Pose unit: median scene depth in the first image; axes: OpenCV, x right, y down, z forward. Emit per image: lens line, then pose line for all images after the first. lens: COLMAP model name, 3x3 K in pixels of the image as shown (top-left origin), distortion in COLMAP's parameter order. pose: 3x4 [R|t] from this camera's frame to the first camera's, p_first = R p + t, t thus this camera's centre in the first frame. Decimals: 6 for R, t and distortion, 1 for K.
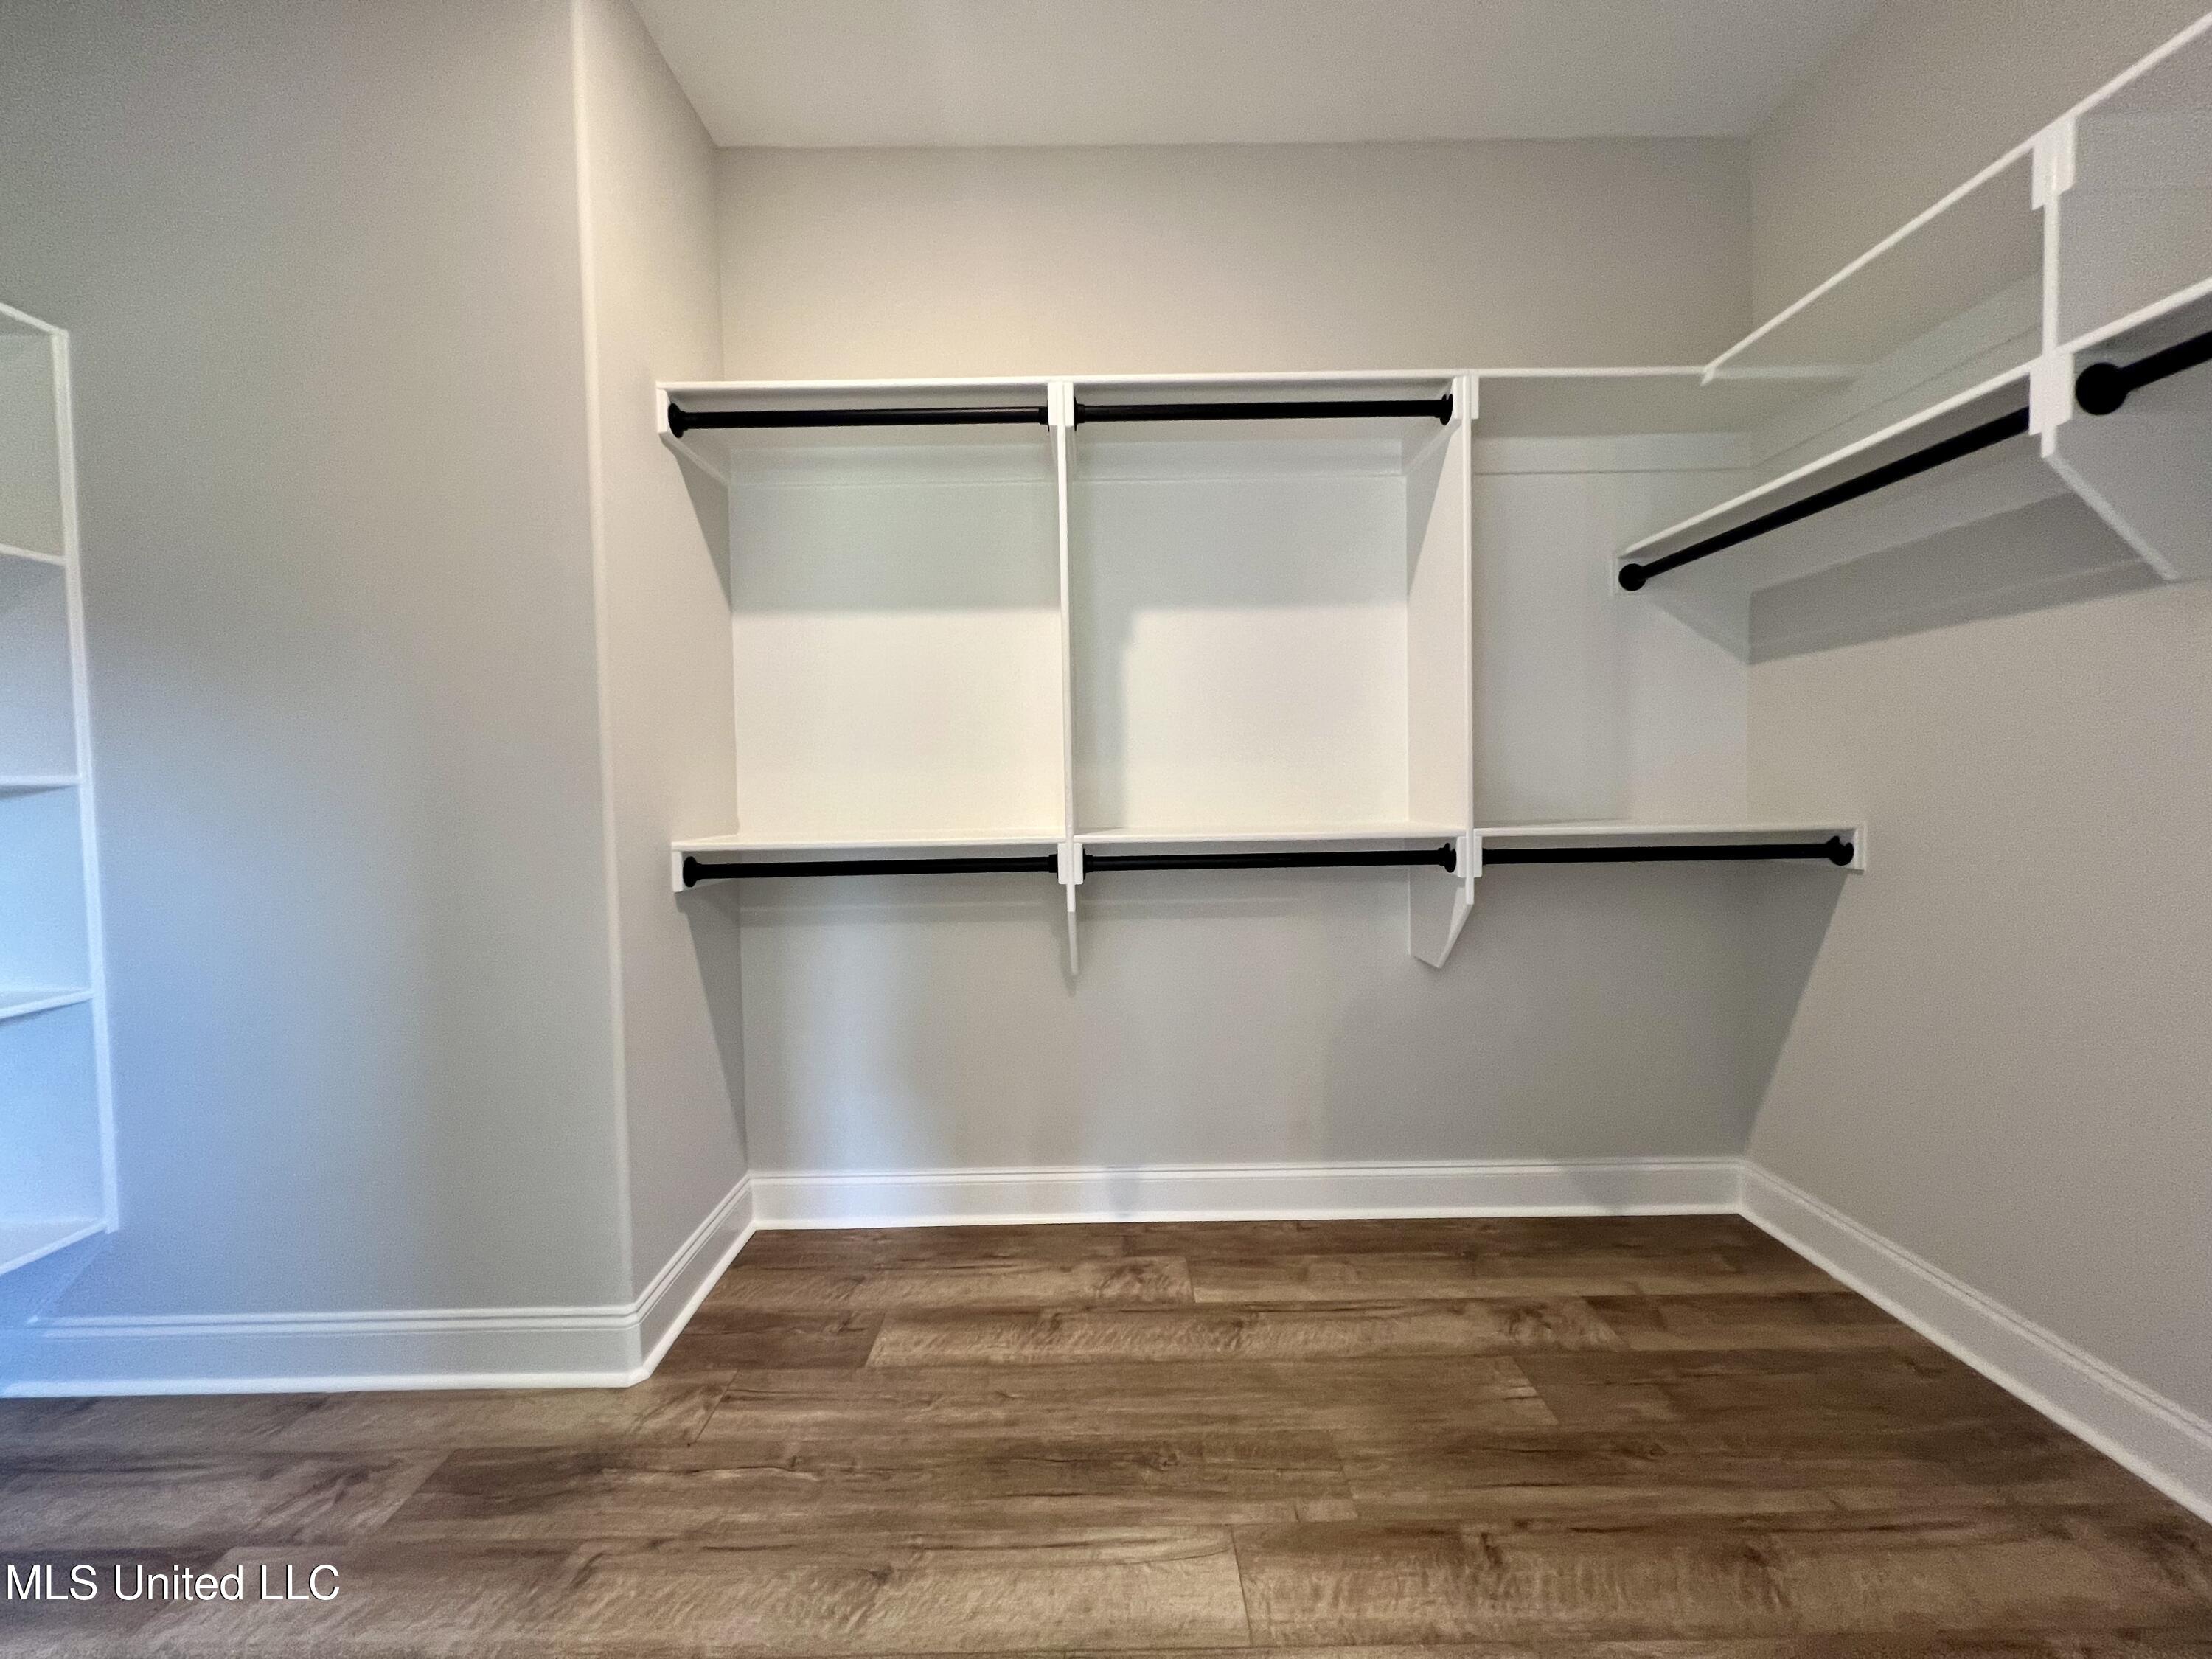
lens RADIAL K [[887.5, 0, 1099.7], [0, 887.5, 819.9], [0, 0, 1]] dist [-0.004651, 0.001535]
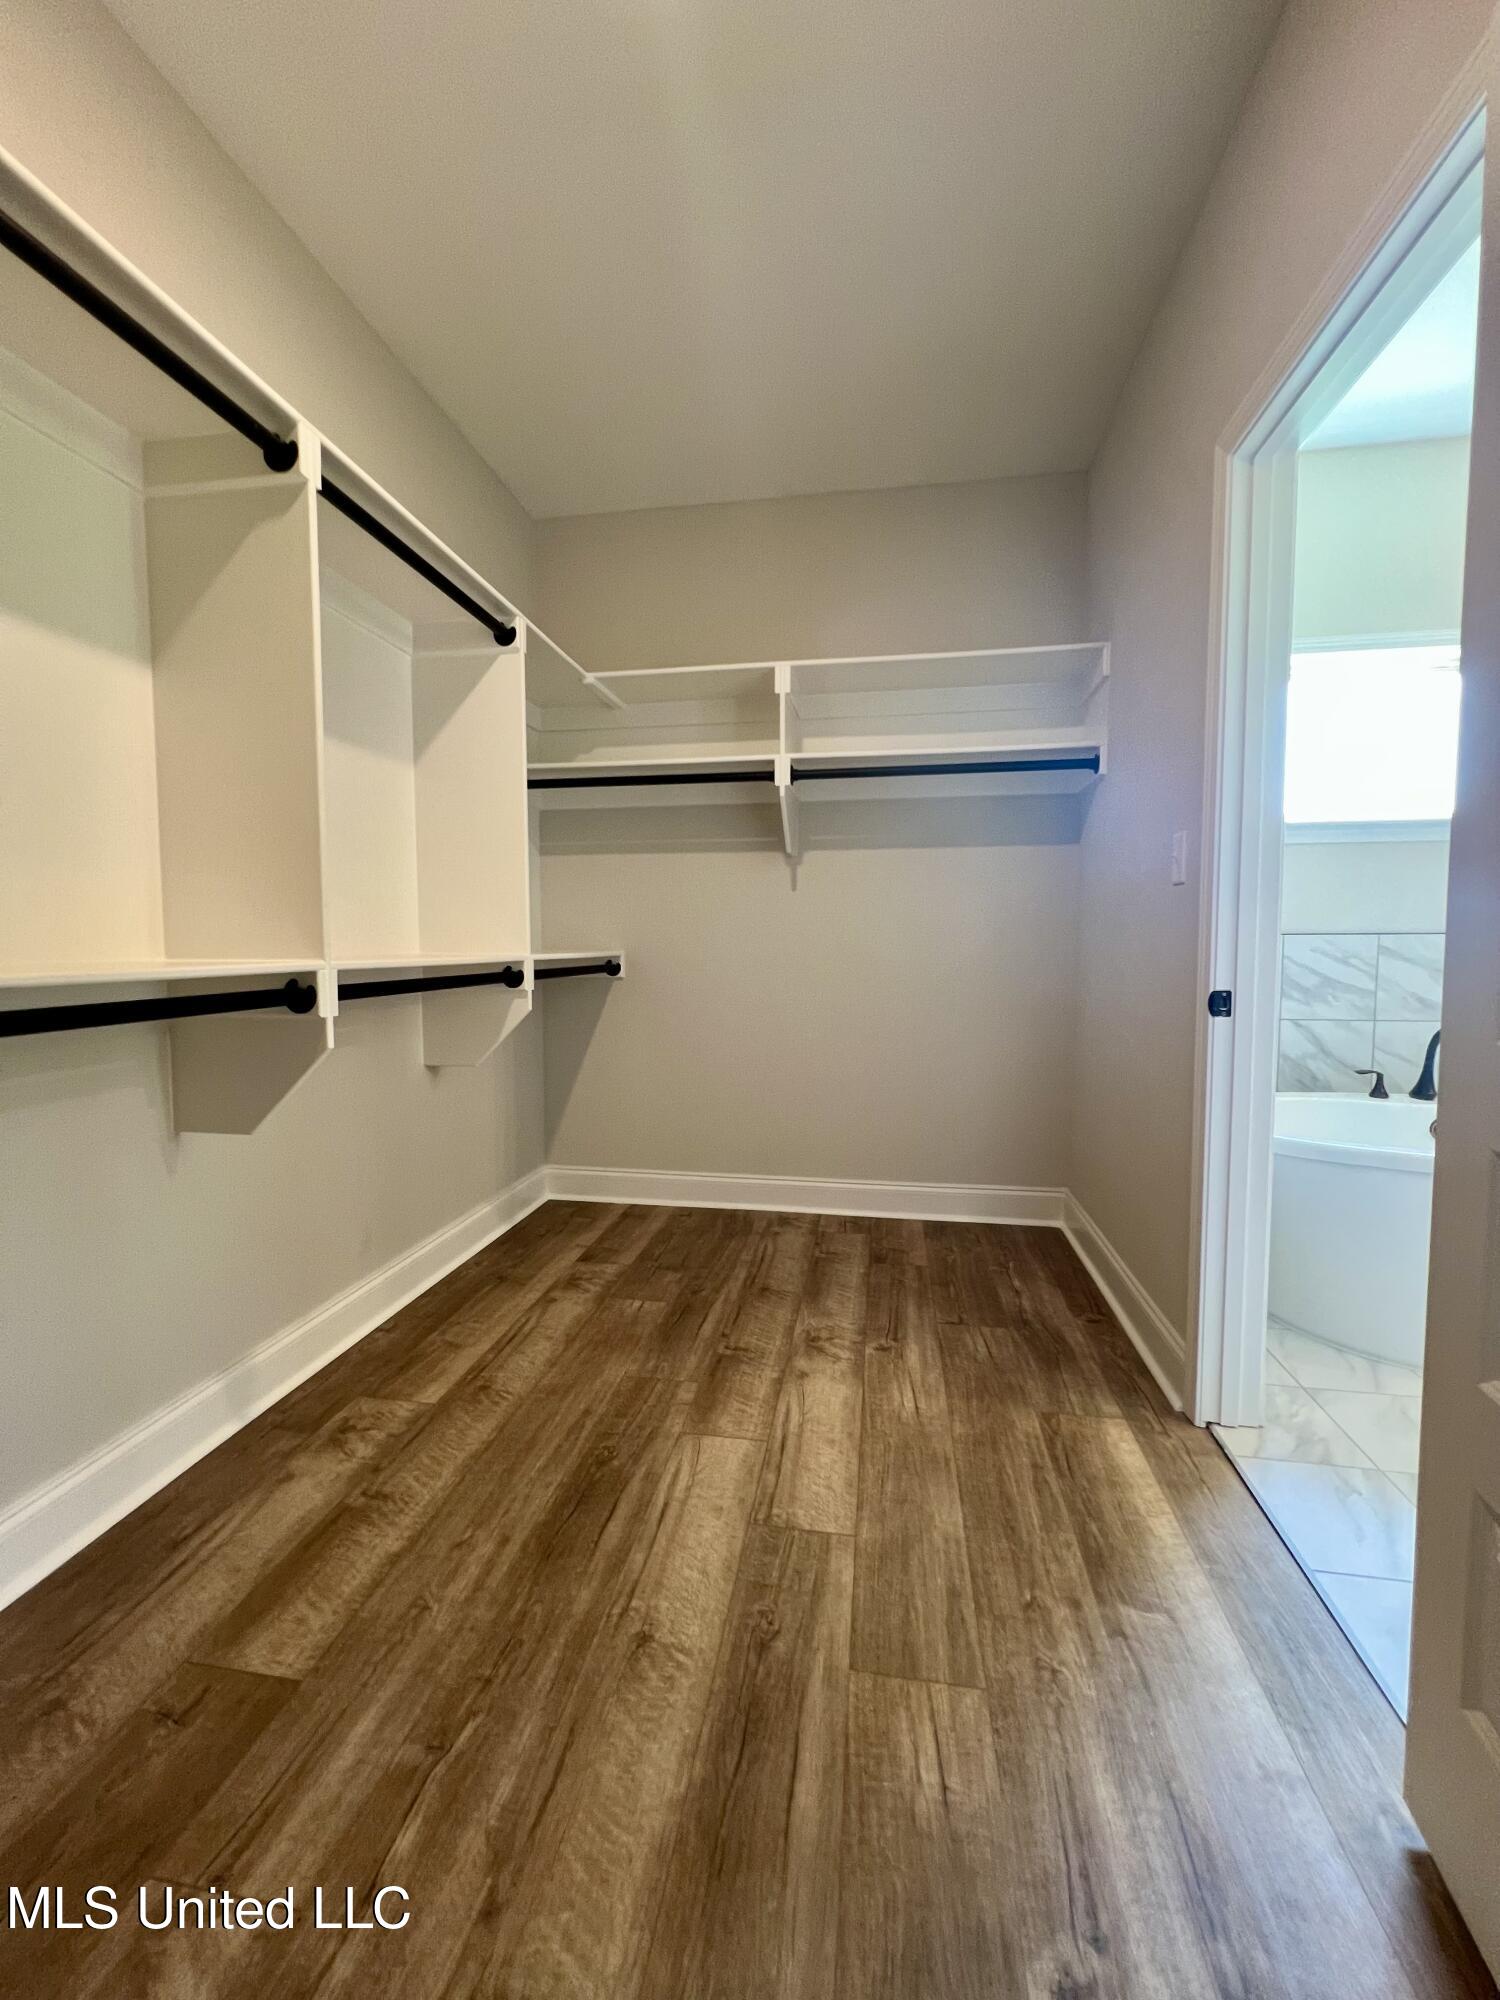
lens RADIAL K [[802.4, 0, 757.8], [0, 802.4, 984.9], [0, 0, 1]] dist [-0.004651, 0.001535]
pose [[0.163860, -0.035136, 0.985858, -0.905679], [0.031278, 0.999048, 0.030407, 0.037261], [-0.985988, 0.025854, 0.164803, 0.546030]]
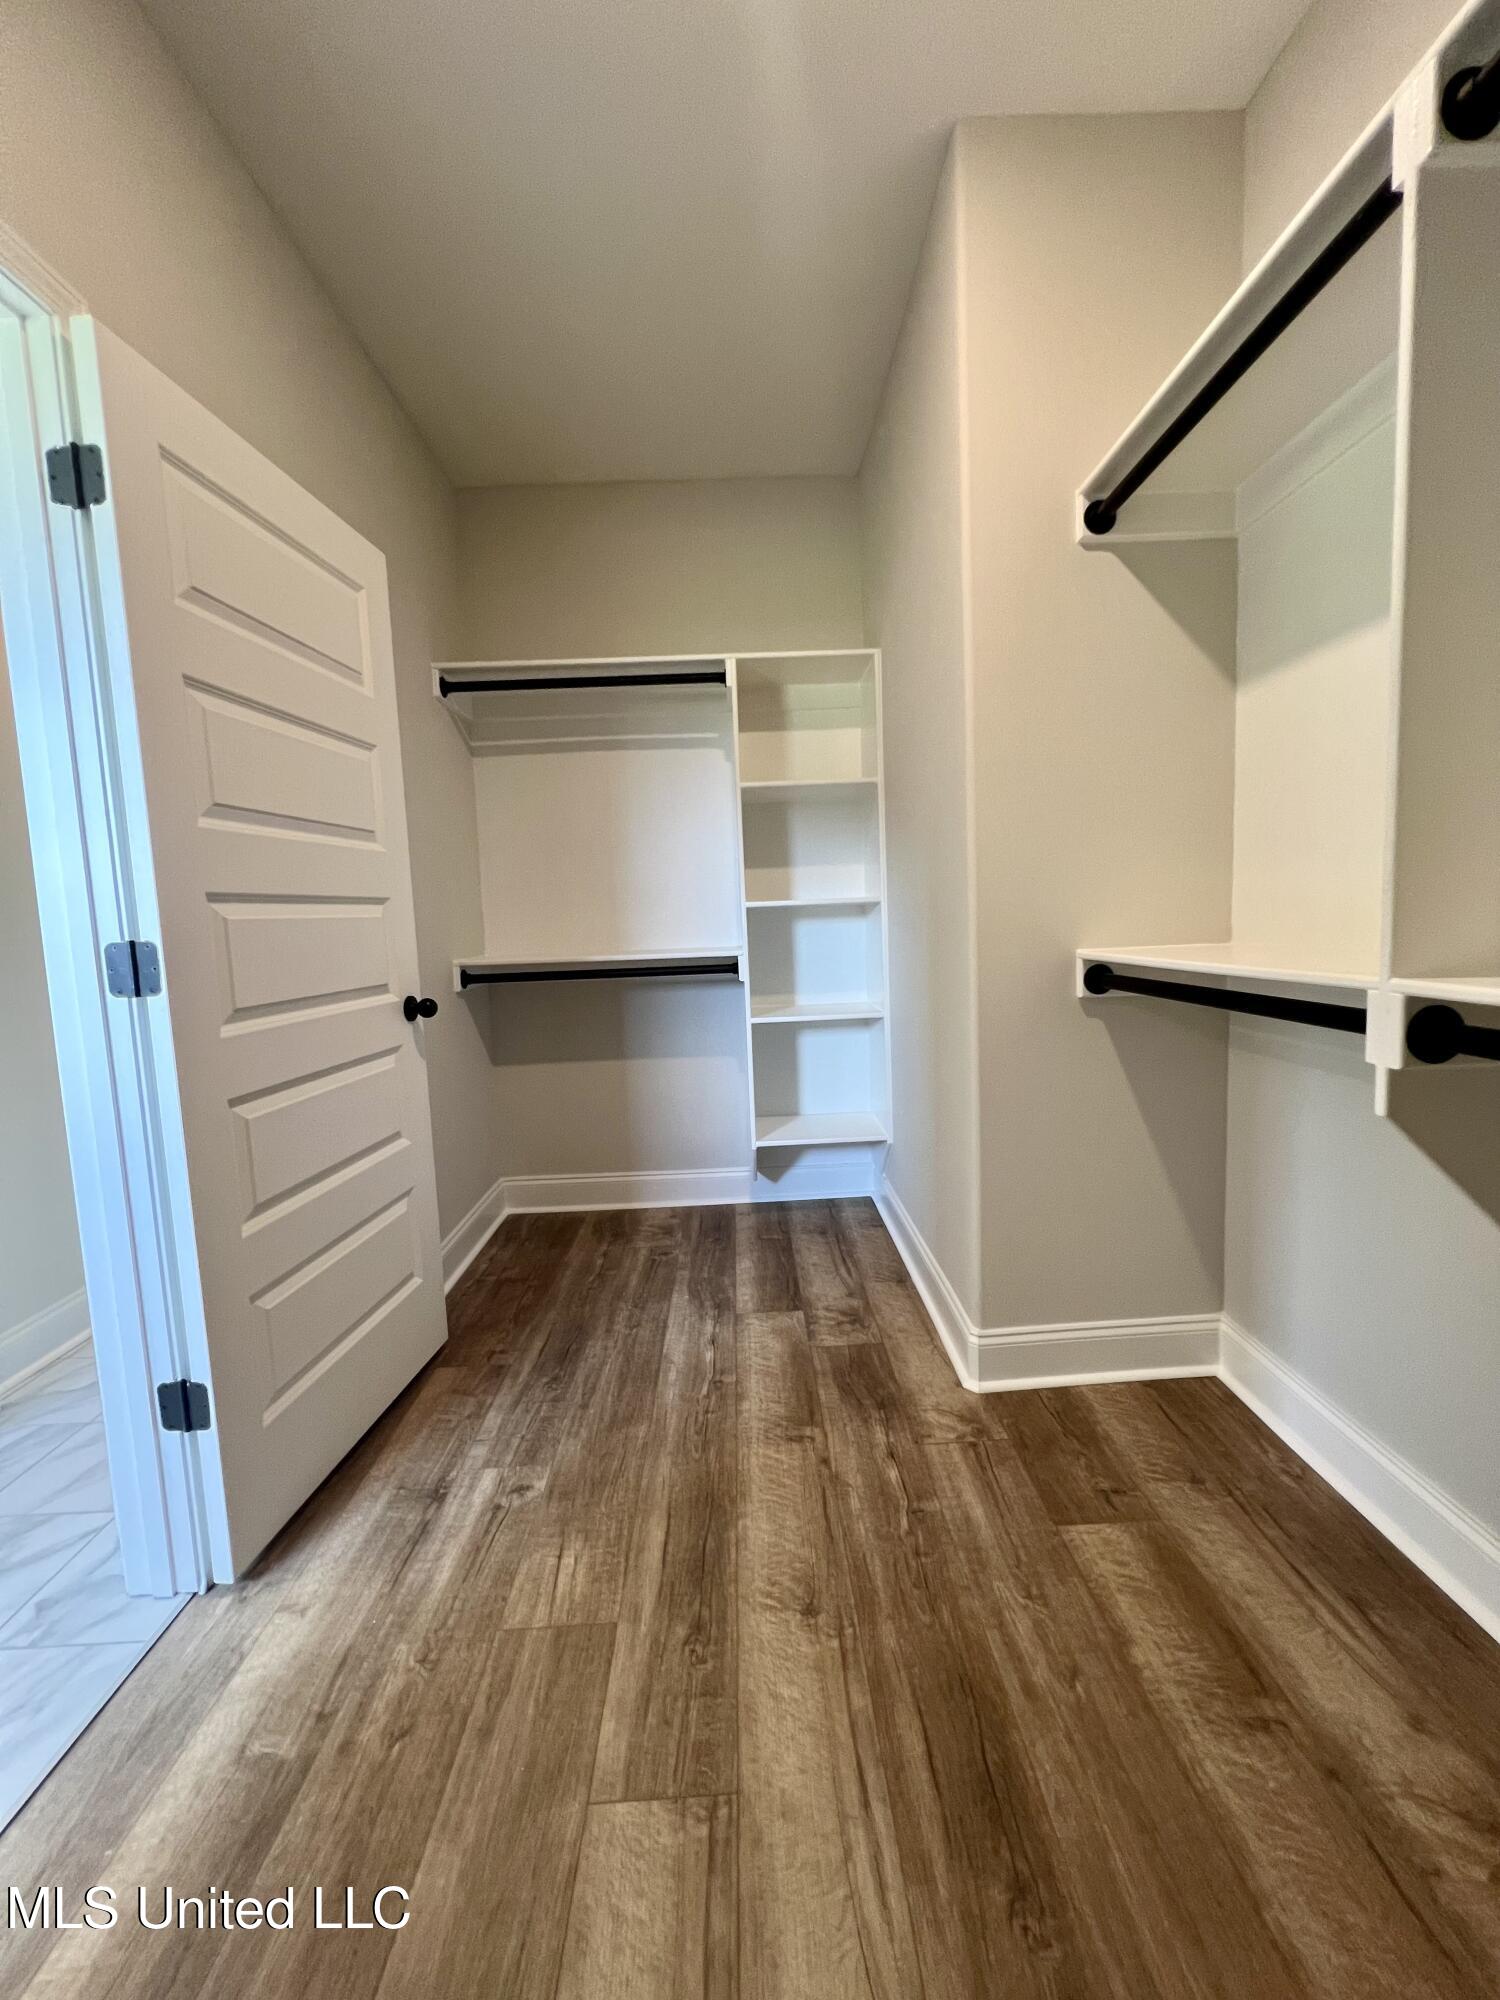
lens RADIAL K [[802.4, 0, 757.6], [0, 802.4, 995.6], [0, 0, 1]] dist [-0.004651, 0.001535]
pose [[0.020874, 0.112312, -0.993454, 0.541598], [0.006061, 0.993638, 0.112460, -0.034211], [0.999764, -0.008369, 0.020061, 0.730635]]
